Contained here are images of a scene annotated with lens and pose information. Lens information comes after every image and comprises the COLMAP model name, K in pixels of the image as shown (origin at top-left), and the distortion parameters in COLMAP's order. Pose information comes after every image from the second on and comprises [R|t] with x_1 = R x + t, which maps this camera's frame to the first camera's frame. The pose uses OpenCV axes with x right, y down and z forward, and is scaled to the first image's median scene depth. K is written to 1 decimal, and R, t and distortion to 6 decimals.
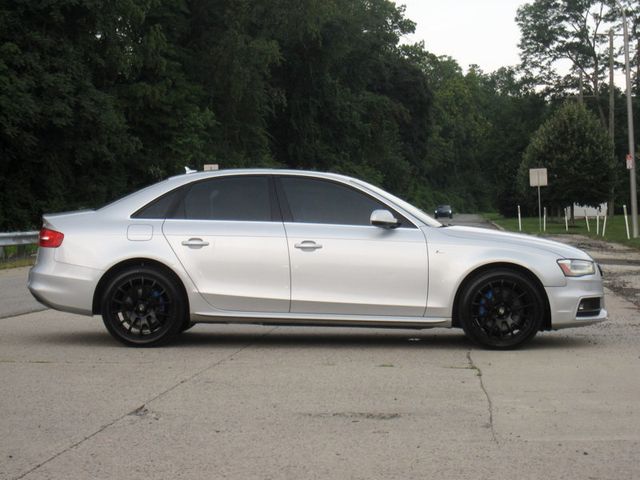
lens RADIAL K [[1739.4, 0, 326.8], [0, 1739.4, 239.8], [0, 0, 1]] dist [-0.107297, 0.000000]
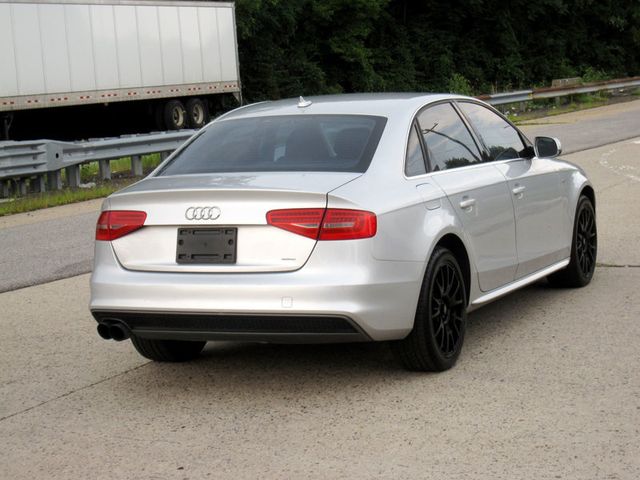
lens RADIAL K [[1490.7, 0, 320.7], [0, 1490.7, 240.1], [0, 0, 1]] dist [-0.097795, 0.000000]
pose [[0.935128, -0.009707, -0.354178, 0.038133], [0.048321, 0.993779, 0.100343, -0.007858], [0.351001, -0.110948, 0.929779, 0.128737]]
